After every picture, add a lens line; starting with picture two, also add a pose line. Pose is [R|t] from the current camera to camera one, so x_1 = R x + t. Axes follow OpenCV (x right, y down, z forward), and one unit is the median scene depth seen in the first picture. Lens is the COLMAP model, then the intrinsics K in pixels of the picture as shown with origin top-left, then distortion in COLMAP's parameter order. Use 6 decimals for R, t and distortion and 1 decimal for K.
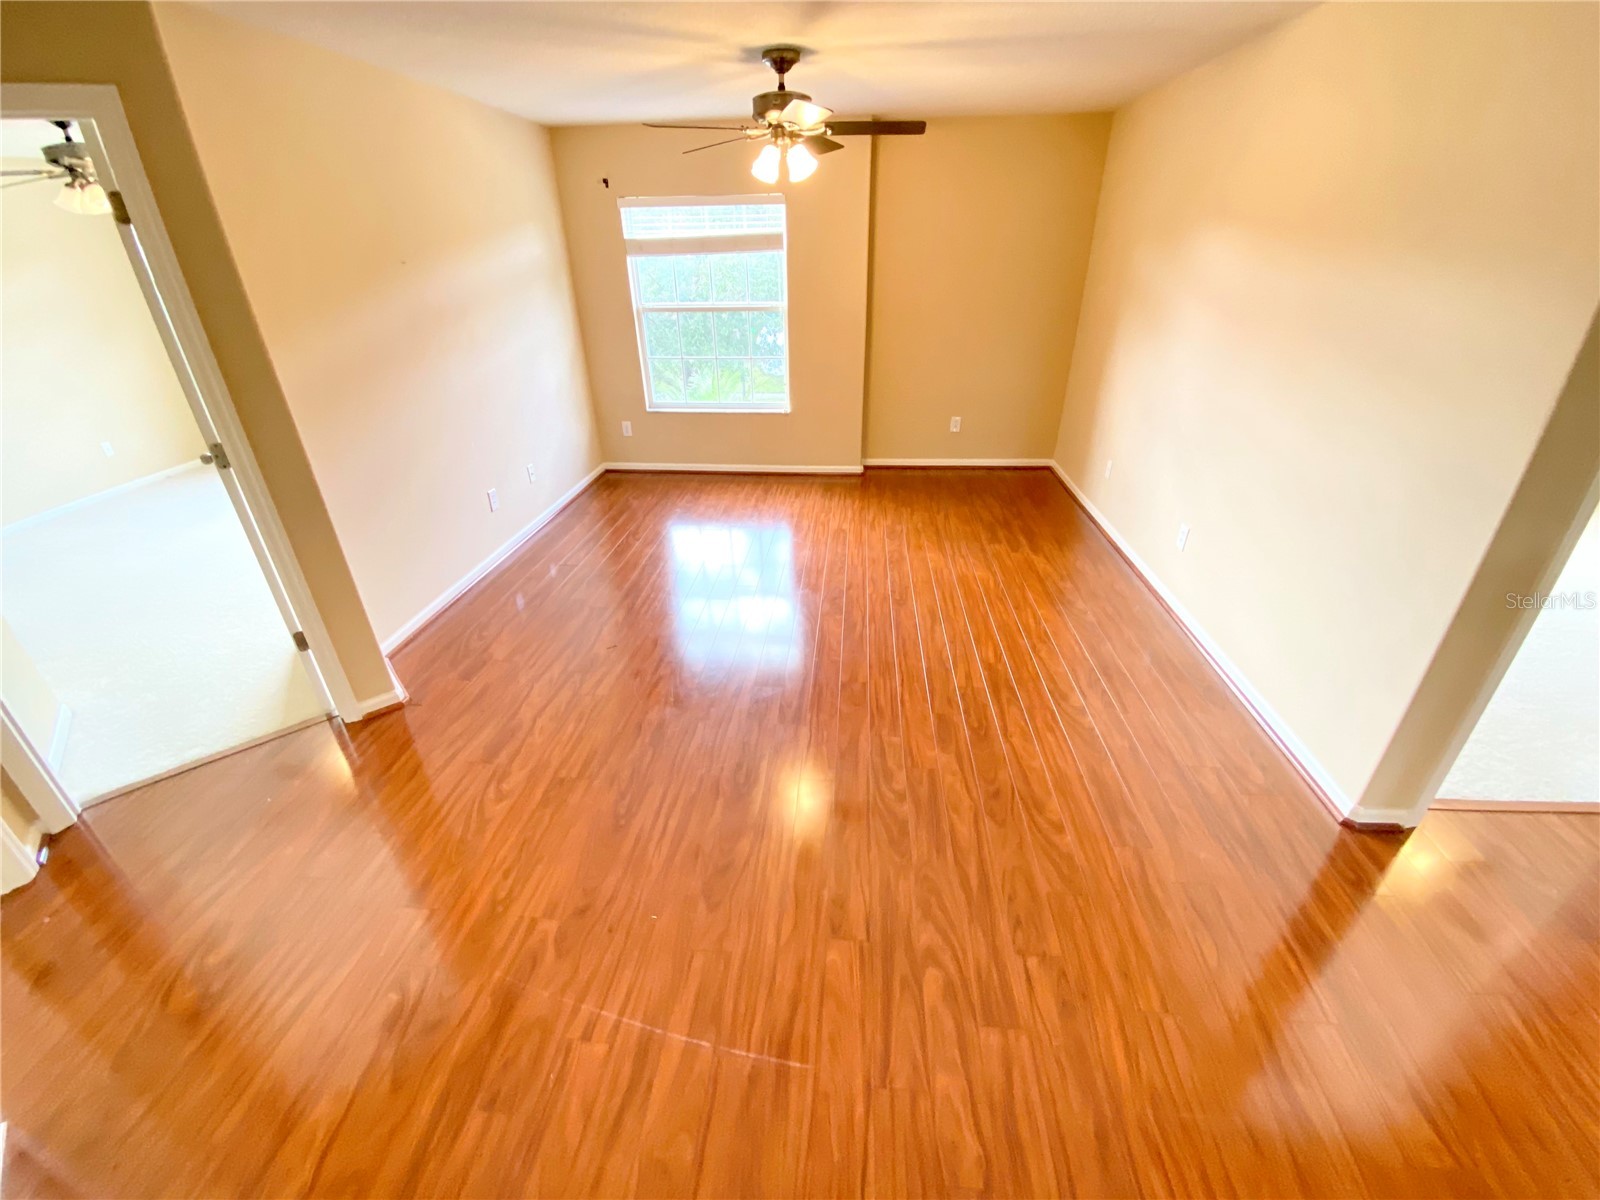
lens RADIAL K [[656.7, 0, 799.4], [0, 656.7, 597.4], [0, 0, 1]] dist [0.044649, -0.030754]
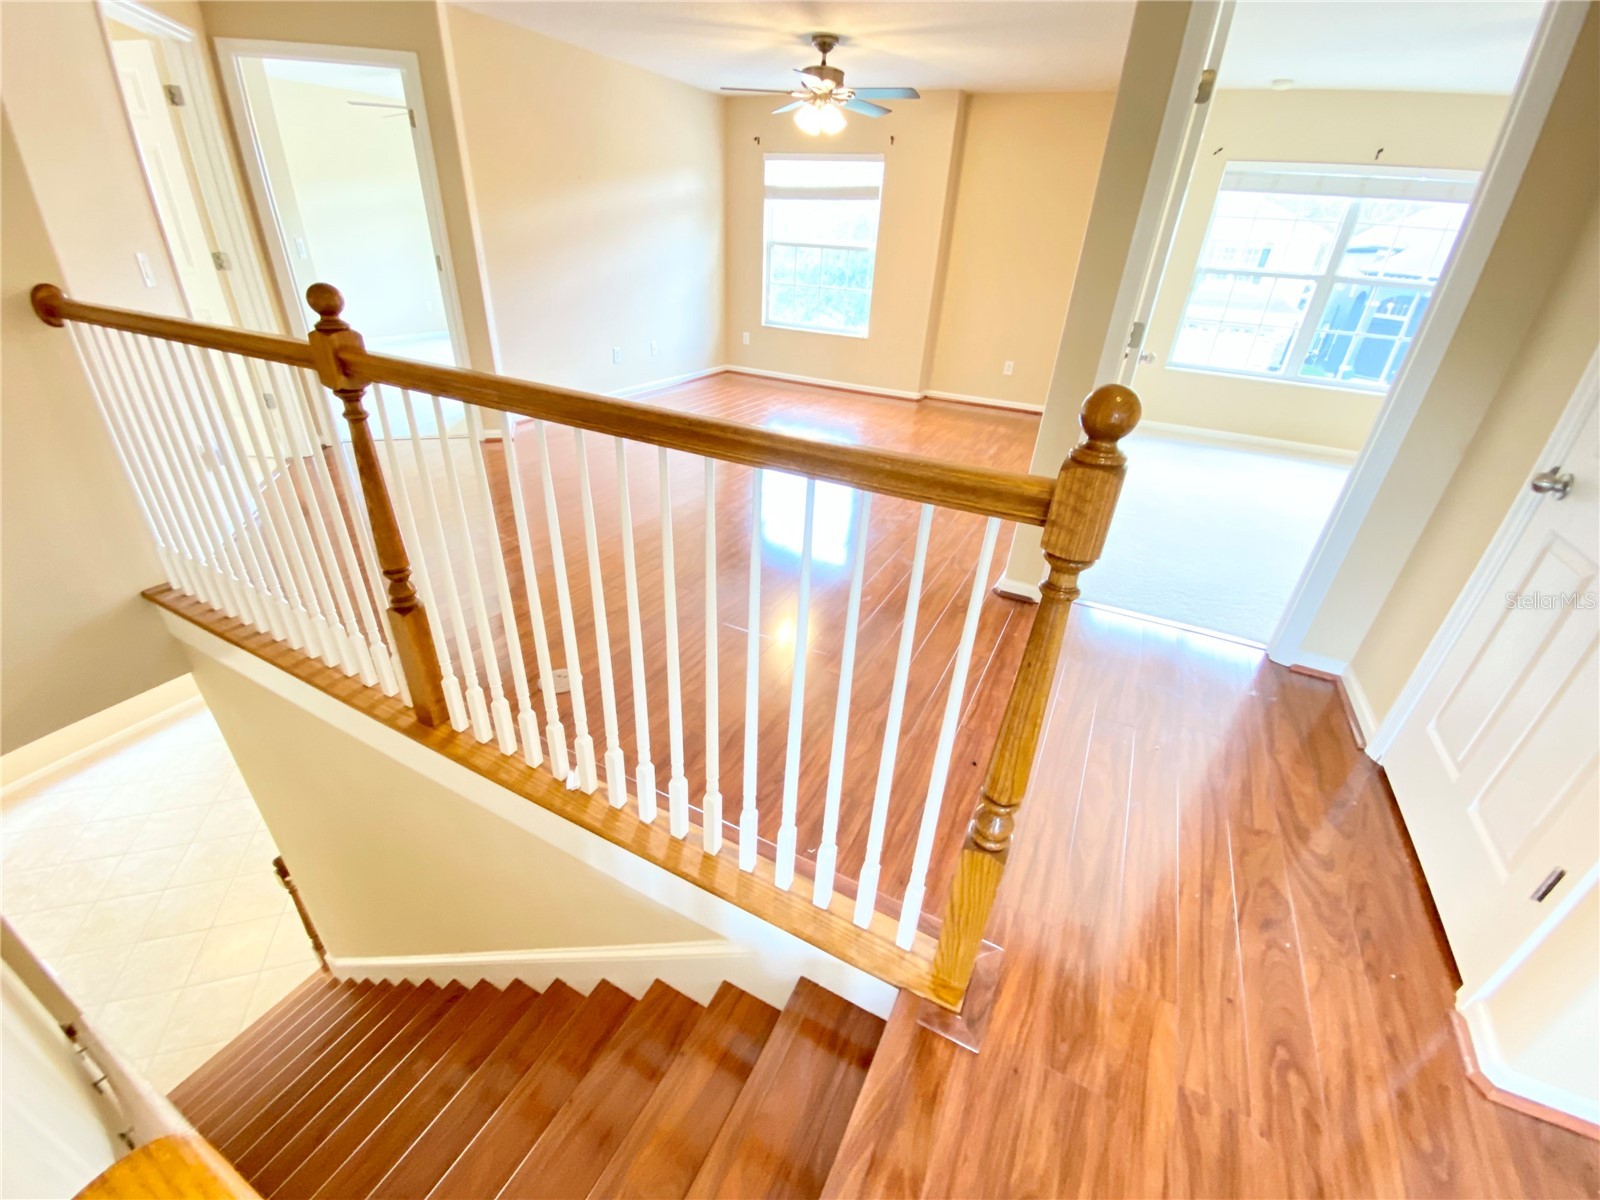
lens RADIAL K [[656.7, 0, 799.4], [0, 656.7, 597.4], [0, 0, 1]] dist [0.044649, -0.030754]
pose [[0.927908, 0.233975, -0.290247, 0.597428], [-0.231328, 0.971884, 0.043914, 0.280285], [0.292361, 0.026394, 0.955944, -0.330431]]
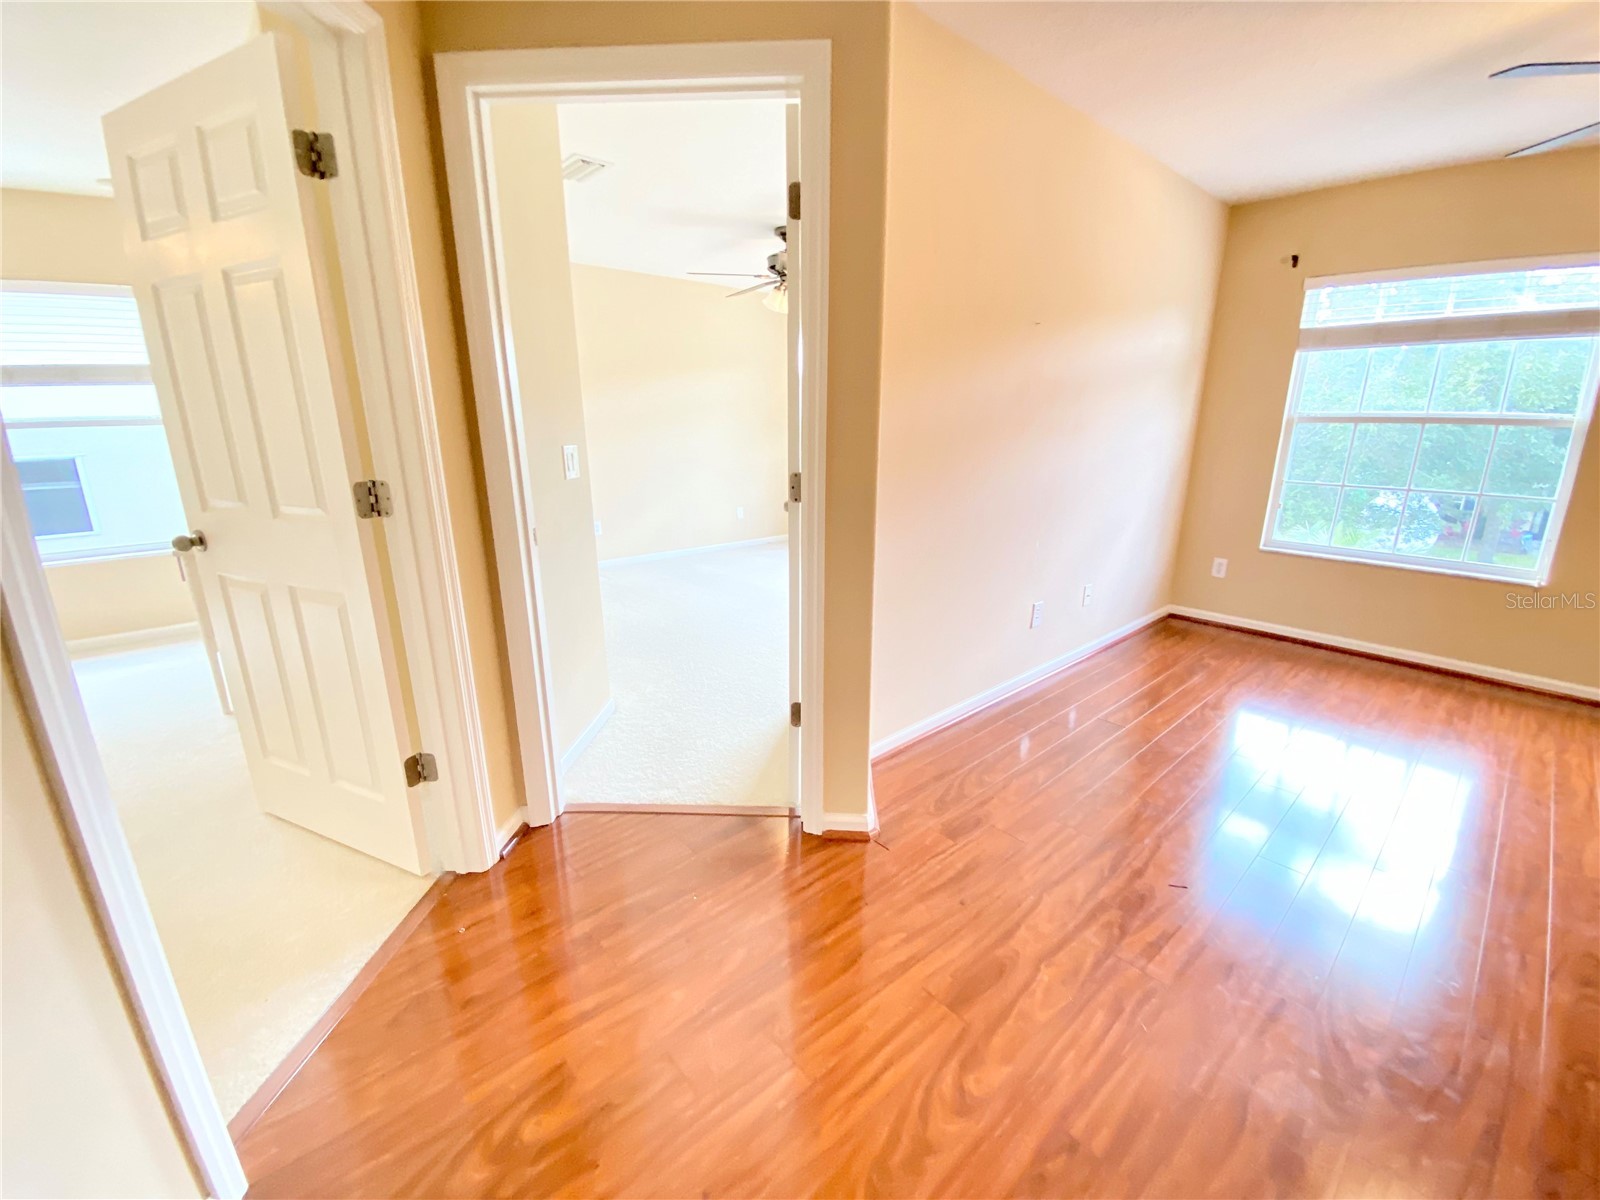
lens RADIAL K [[656.7, 0, 799.4], [0, 656.7, 597.4], [0, 0, 1]] dist [0.044649, -0.030754]
pose [[0.732151, 0.195380, -0.652519, -0.206055], [-0.330899, 0.939363, -0.090013, 0.001510], [0.595366, 0.281821, 0.752407, 0.297942]]
